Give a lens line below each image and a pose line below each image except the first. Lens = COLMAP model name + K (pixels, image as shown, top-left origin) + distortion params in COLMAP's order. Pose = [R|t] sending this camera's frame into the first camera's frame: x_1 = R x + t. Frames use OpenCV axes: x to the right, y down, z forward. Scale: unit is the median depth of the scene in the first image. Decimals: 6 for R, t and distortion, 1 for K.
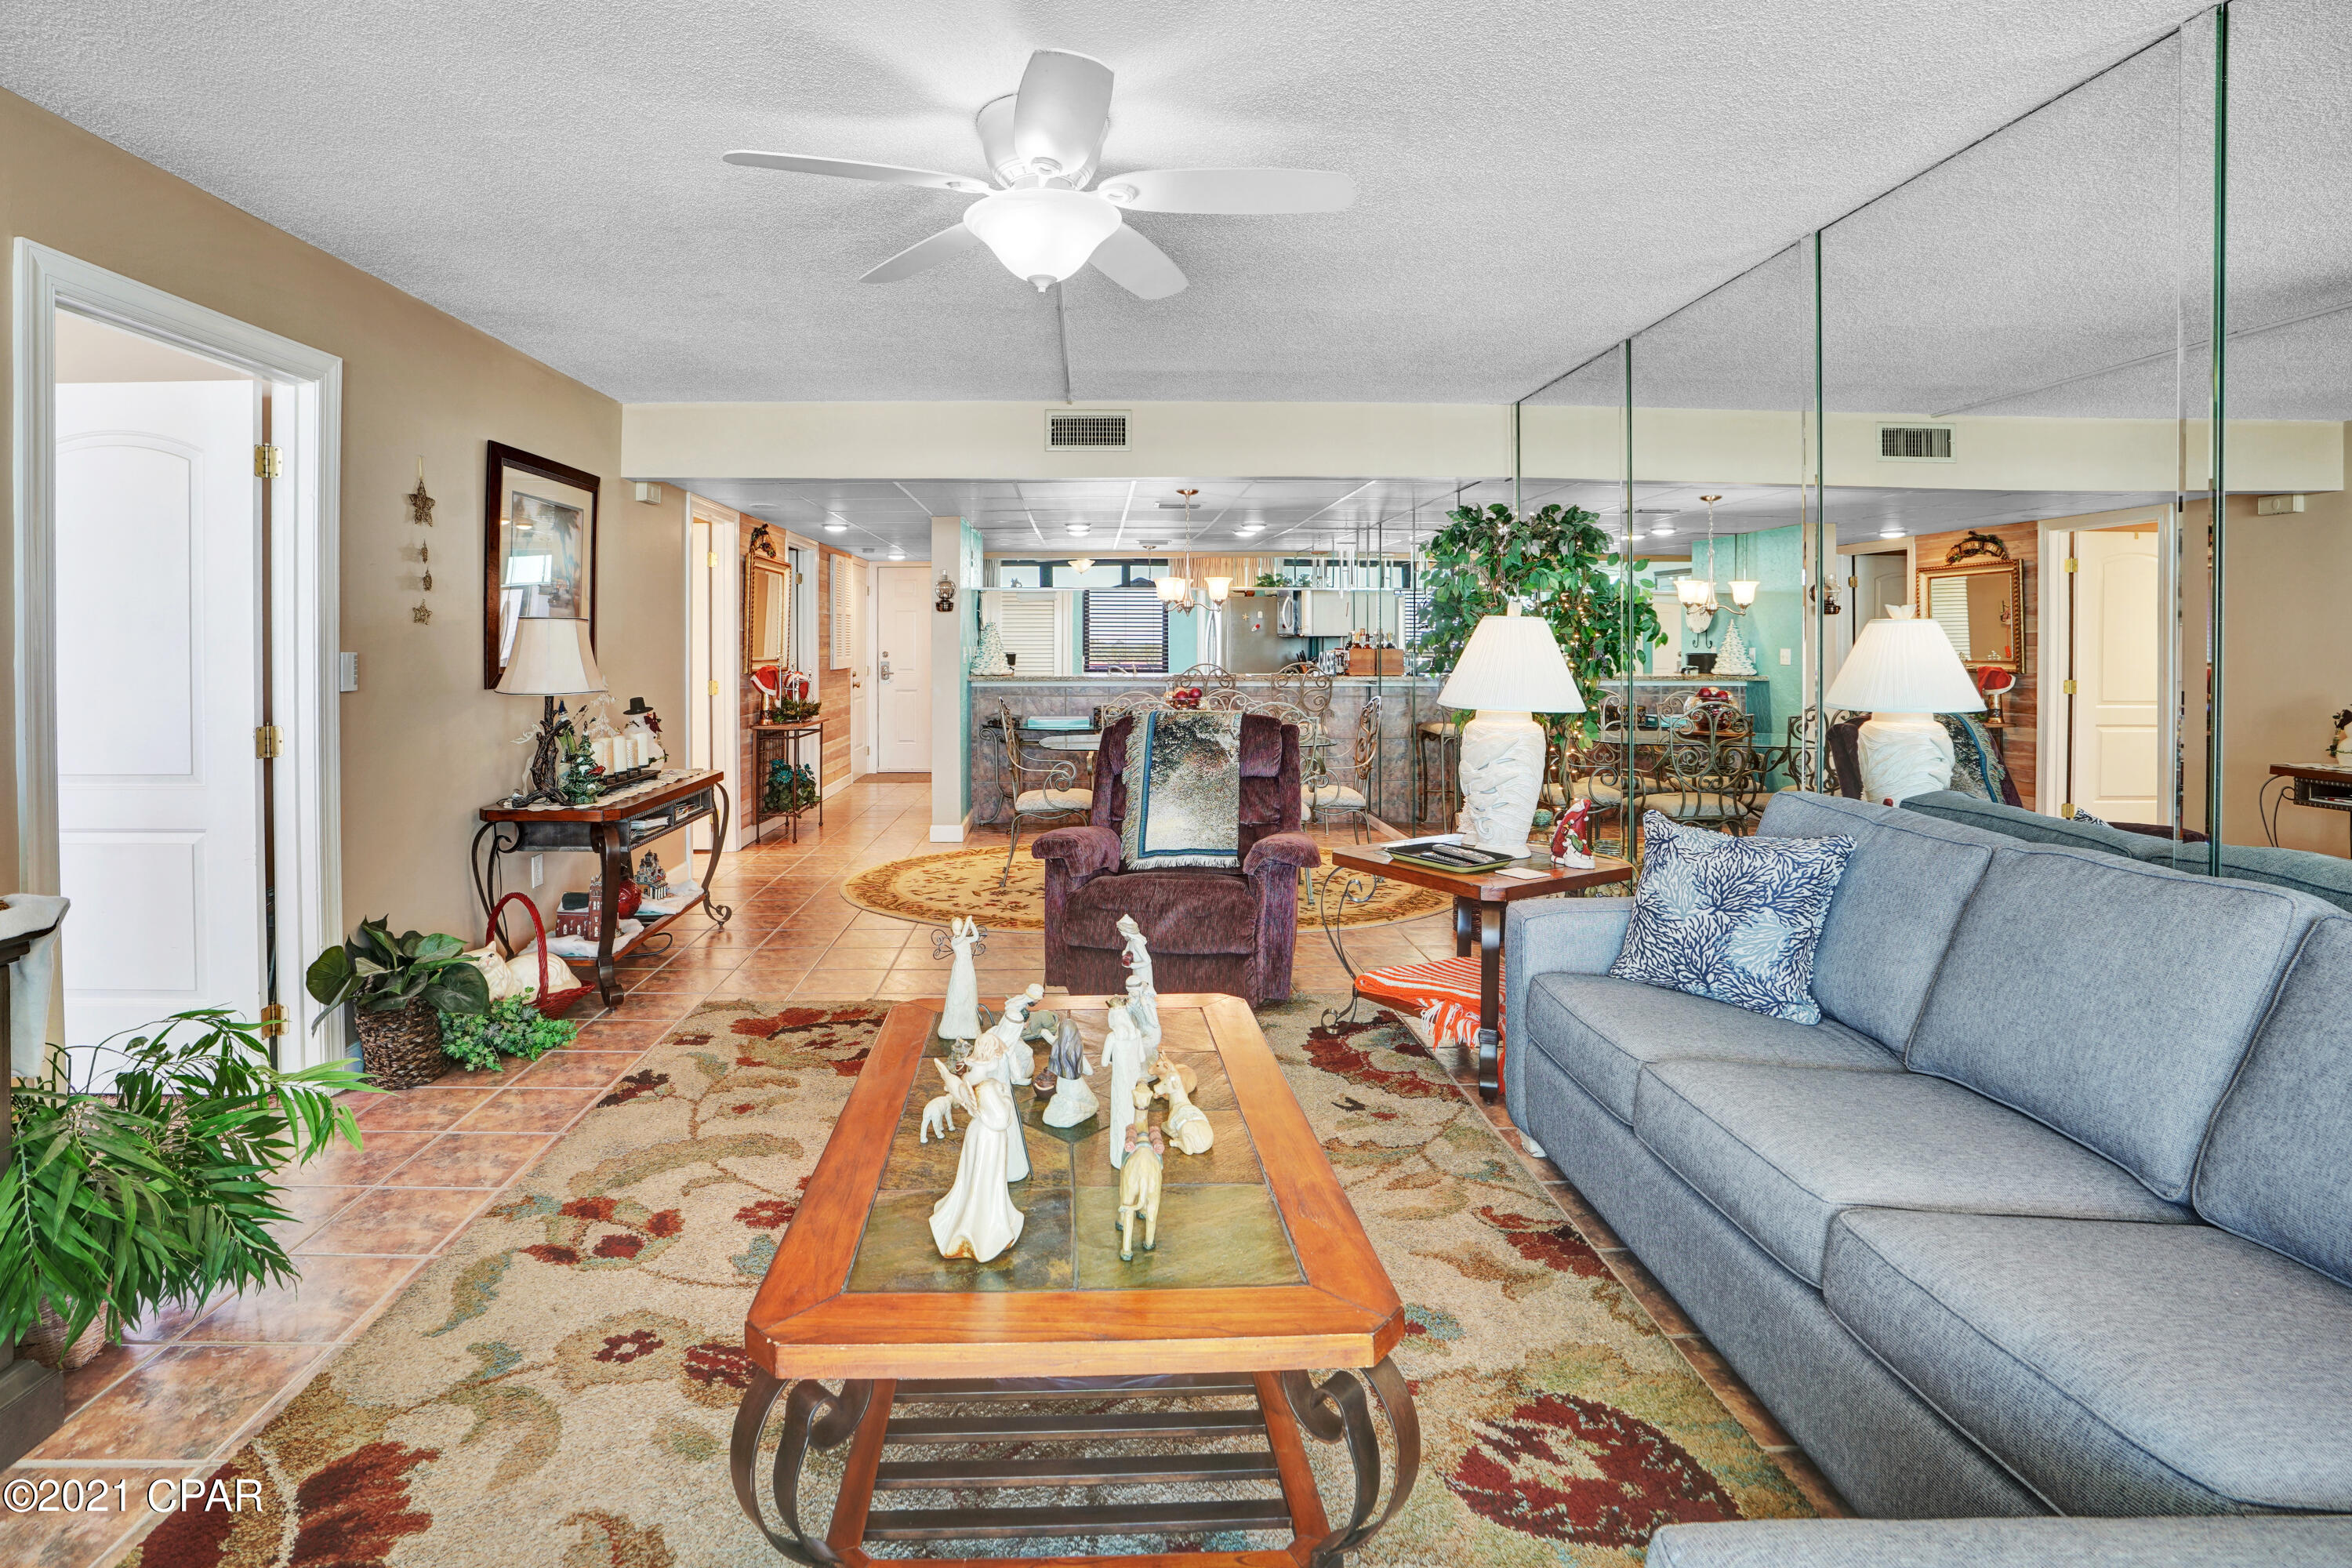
lens RADIAL K [[1173.0, 0, 1087.5], [0, 1173.0, 657.1], [0, 0, 1]] dist [-0.050779, 0.017885]
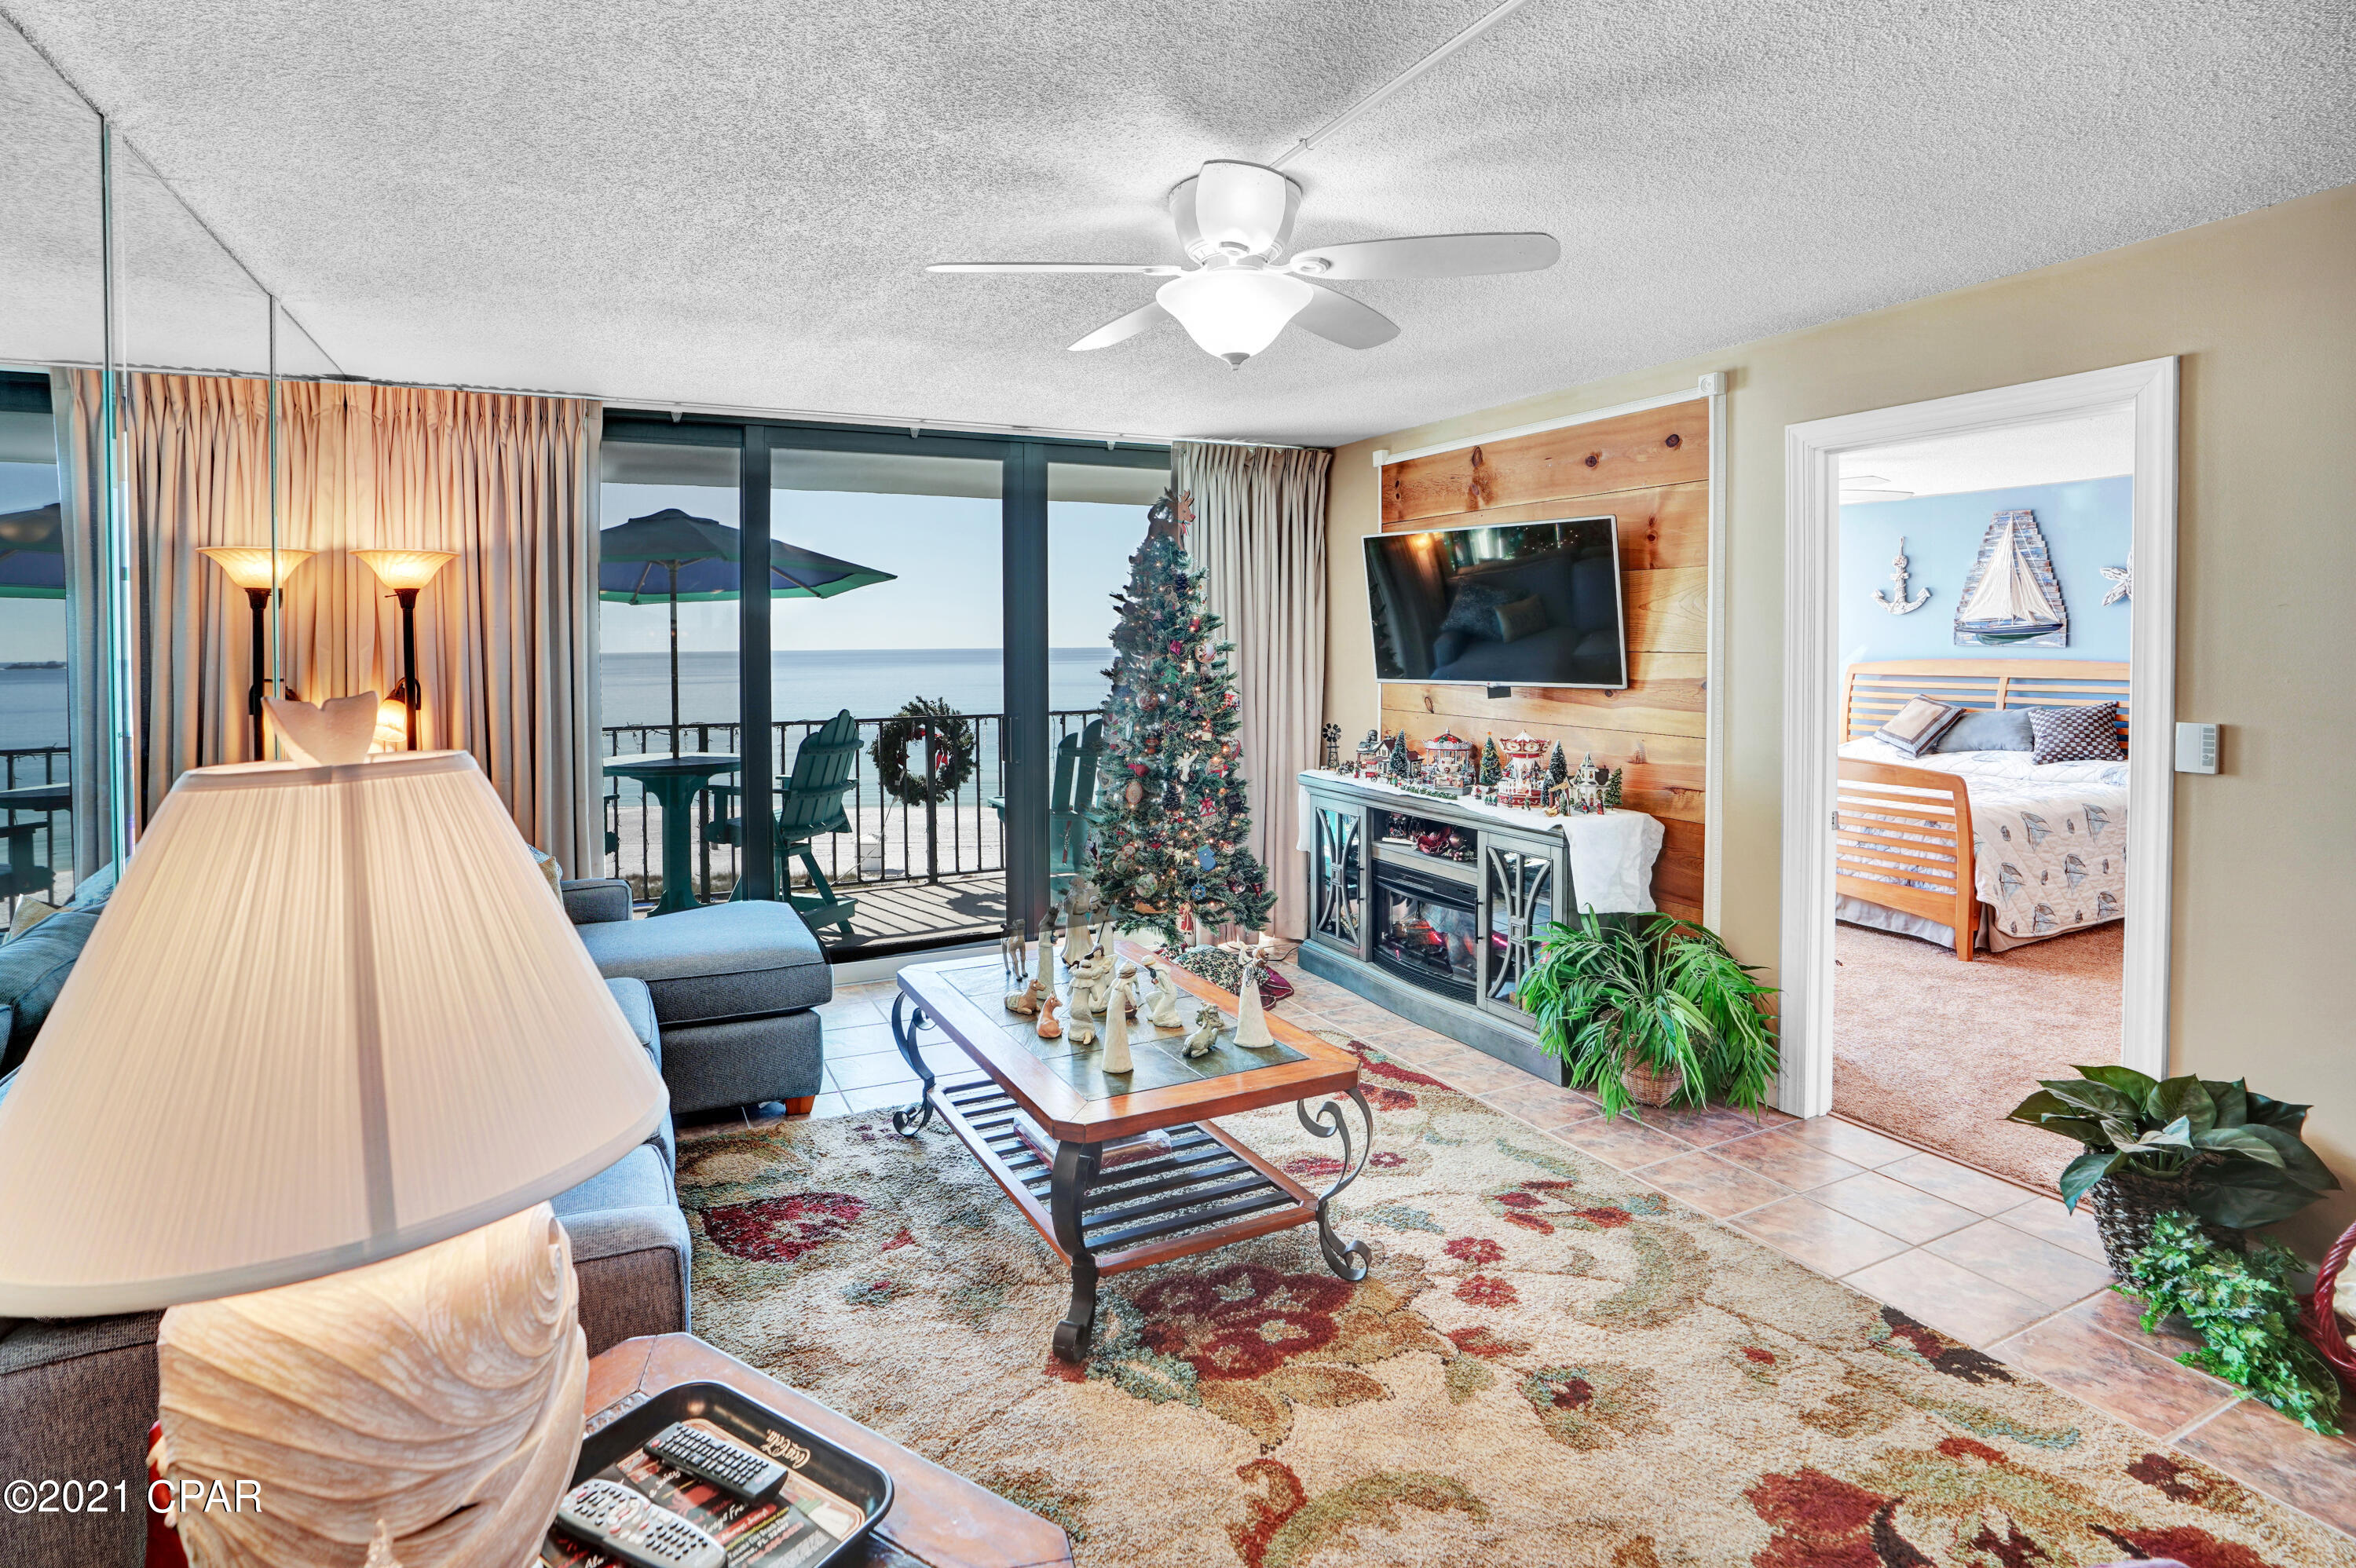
lens RADIAL K [[1174.9, 0, 1120.3], [0, 1174.9, 658.5], [0, 0, 1]] dist [-0.050779, 0.017885]
pose [[-0.910358, 0.022288, -0.413220, 0.465981], [0.008979, 0.999377, 0.034121, -0.108853], [0.413723, 0.027352, -0.909992, 1.885748]]
